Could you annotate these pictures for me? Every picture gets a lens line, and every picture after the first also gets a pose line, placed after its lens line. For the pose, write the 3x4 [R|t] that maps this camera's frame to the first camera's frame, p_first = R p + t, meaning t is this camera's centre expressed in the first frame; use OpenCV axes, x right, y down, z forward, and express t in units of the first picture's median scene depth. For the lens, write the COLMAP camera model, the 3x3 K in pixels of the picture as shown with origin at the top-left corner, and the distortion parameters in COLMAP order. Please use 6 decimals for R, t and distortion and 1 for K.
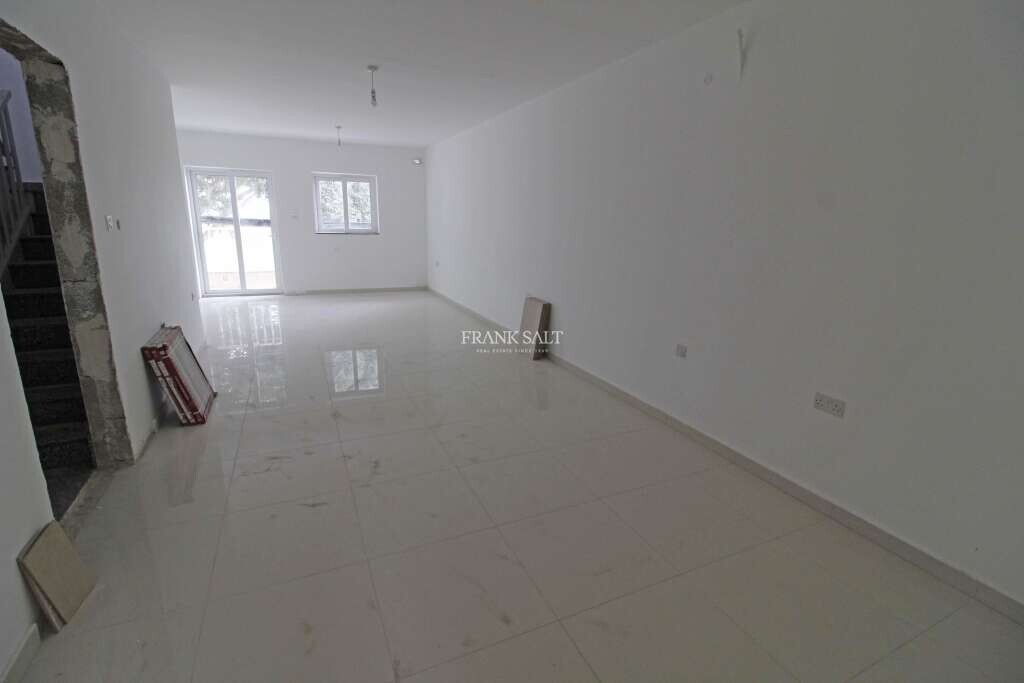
lens RADIAL K [[501.1, 0, 512.0], [0, 501.1, 341.5], [0, 0, 1]] dist [-0.004657, -0.000295]
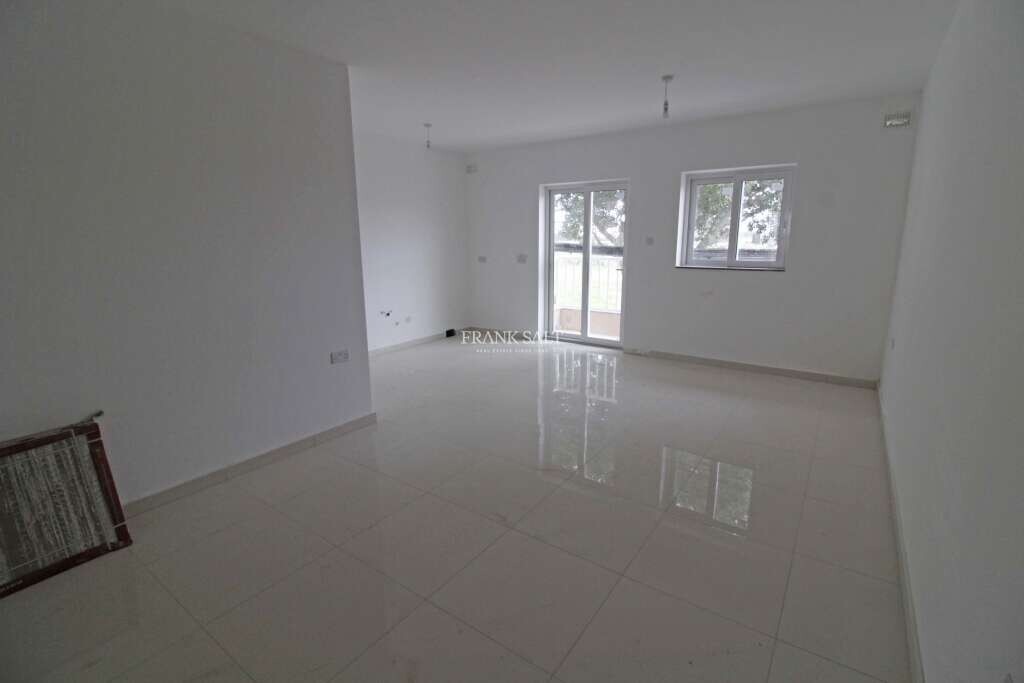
lens RADIAL K [[501.1, 0, 512.0], [0, 501.1, 341.5], [0, 0, 1]] dist [-0.004657, -0.000295]
pose [[0.462239, 0.161126, -0.871994, 0.088683], [-0.201723, 0.976678, 0.073536, -0.131141], [0.863506, 0.141910, 0.483962, 0.532488]]
